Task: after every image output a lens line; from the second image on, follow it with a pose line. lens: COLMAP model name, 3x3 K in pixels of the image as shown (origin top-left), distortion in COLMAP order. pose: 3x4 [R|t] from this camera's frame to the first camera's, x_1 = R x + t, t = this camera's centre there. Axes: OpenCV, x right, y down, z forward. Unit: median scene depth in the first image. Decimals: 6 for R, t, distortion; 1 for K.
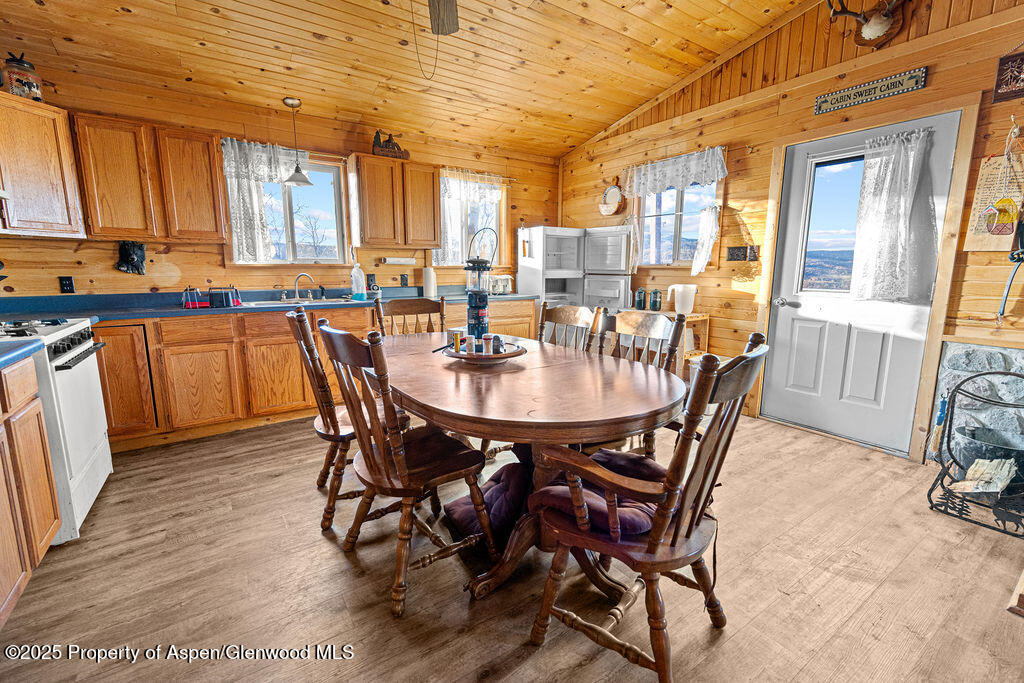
lens RADIAL K [[431.9, 0, 507.1], [0, 431.9, 339.6], [0, 0, 1]] dist [-0.002039, -0.000425]
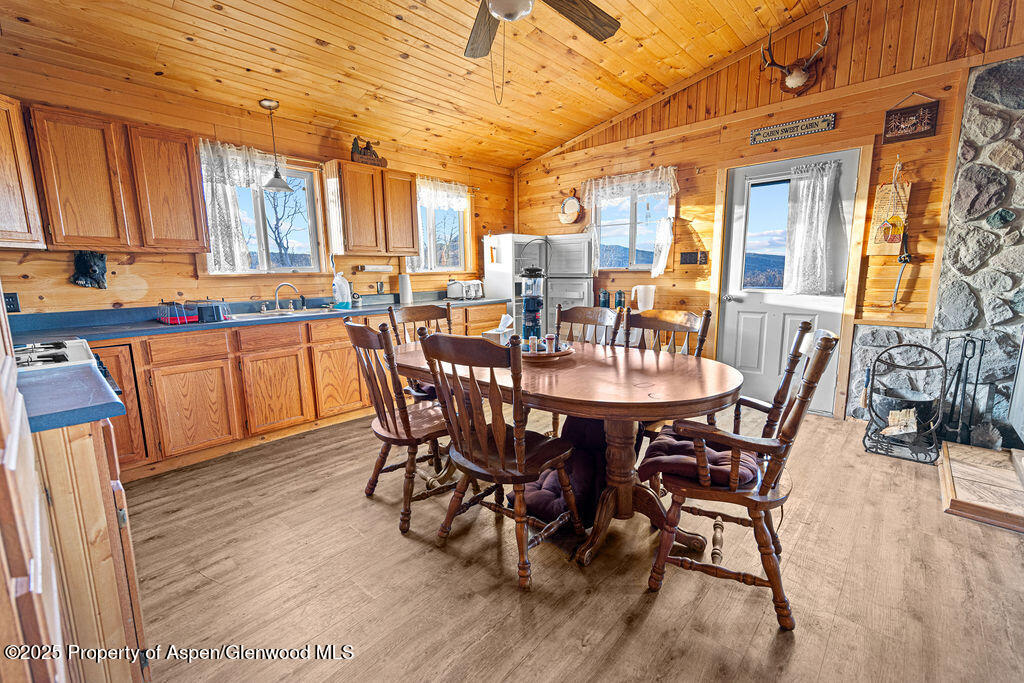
lens RADIAL K [[431.9, 0, 507.2], [0, 431.9, 339.2], [0, 0, 1]] dist [-0.002039, -0.000425]
pose [[0.975838, -0.049533, 0.212805, -0.234423], [0.051784, 0.998646, -0.005015, 0.000373], [-0.212268, 0.015913, 0.977082, -0.037244]]
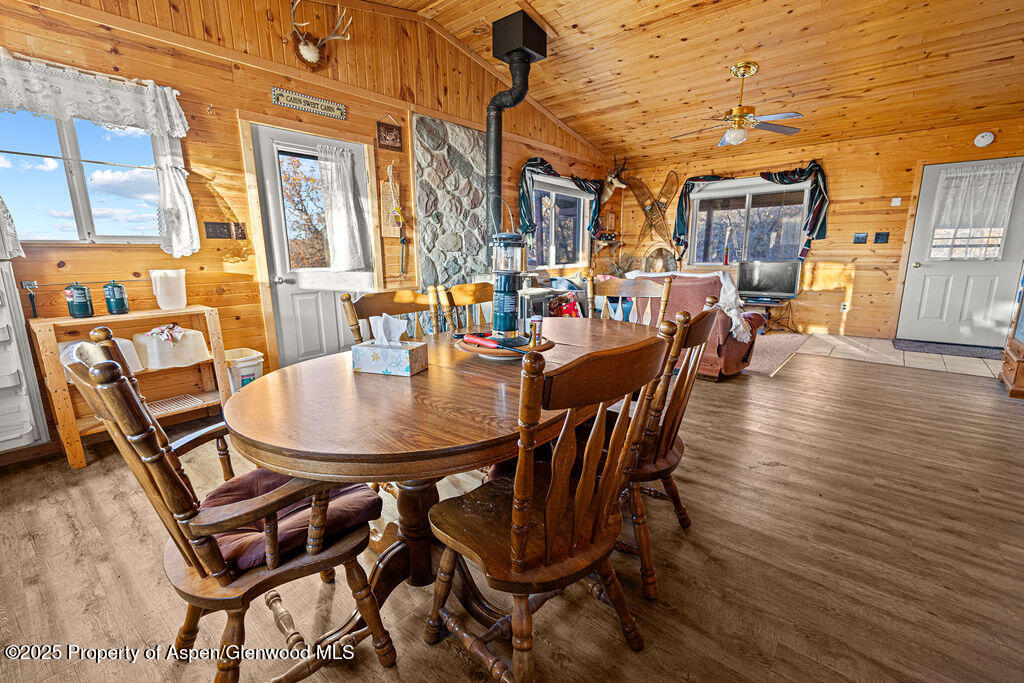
lens RADIAL K [[431.9, 0, 510.6], [0, 431.9, 344.1], [0, 0, 1]] dist [-0.002039, -0.000425]
pose [[-0.261215, -0.204880, 0.943287, -0.551773], [0.162382, 0.953963, 0.252165, -0.117509], [-0.951524, 0.219042, -0.215920, 0.764877]]
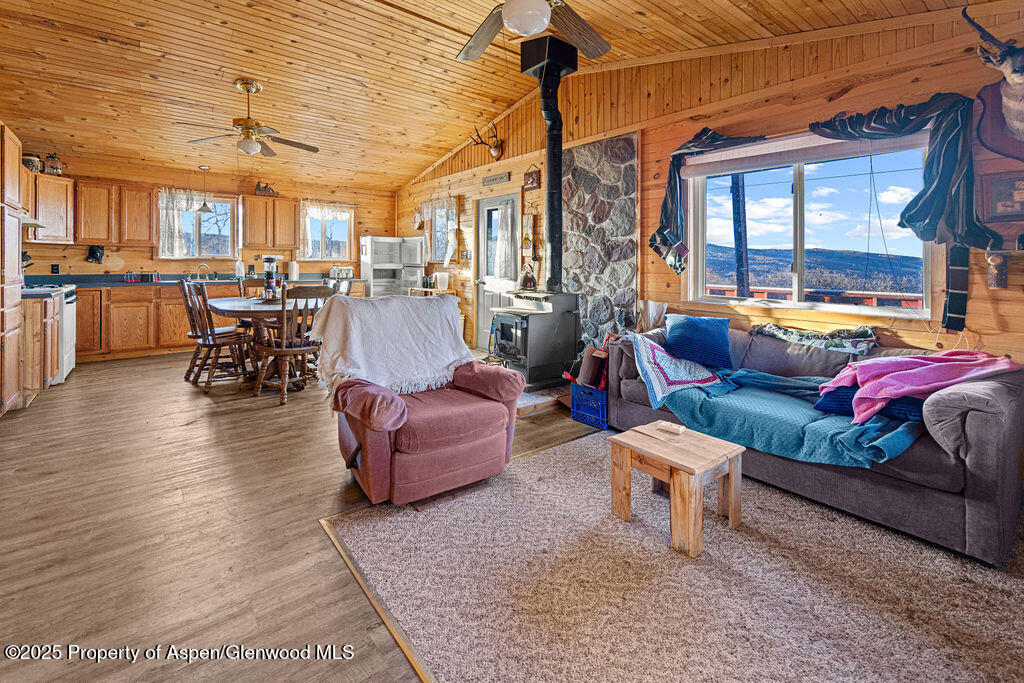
lens RADIAL K [[431.9, 0, 498.3], [0, 431.9, 266.8], [0, 0, 1]] dist [-0.002039, -0.000425]
pose [[0.995668, 0.008631, 0.092578, 0.580047], [0.005772, 0.988023, -0.154196, 0.137043], [-0.092800, 0.154062, 0.983694, -0.845535]]
